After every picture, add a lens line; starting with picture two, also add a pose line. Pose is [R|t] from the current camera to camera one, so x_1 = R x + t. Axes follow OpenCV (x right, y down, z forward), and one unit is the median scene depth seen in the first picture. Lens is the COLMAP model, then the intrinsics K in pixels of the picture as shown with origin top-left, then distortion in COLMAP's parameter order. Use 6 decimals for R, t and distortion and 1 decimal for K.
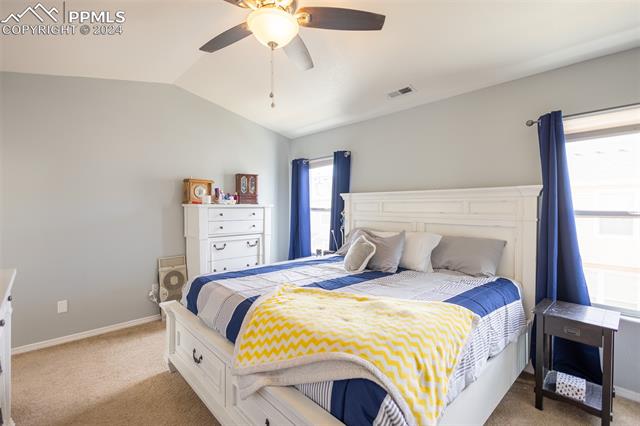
lens RADIAL K [[294.0, 0, 323.3], [0, 294.0, 213.0], [0, 0, 1]] dist [0.004747, 0.000304]
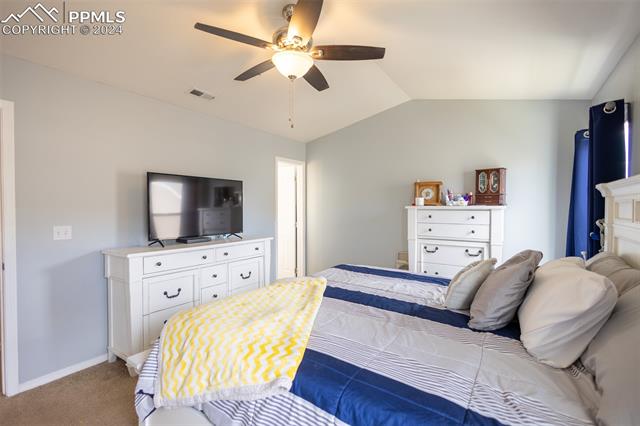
lens RADIAL K [[294.0, 0, 318.2], [0, 294.0, 209.9], [0, 0, 1]] dist [0.004747, 0.000304]
pose [[0.203420, 0.009014, -0.979050, 0.516658], [-0.026361, 0.999646, 0.003727, -0.009945], [0.978737, 0.025051, 0.203586, 0.422850]]
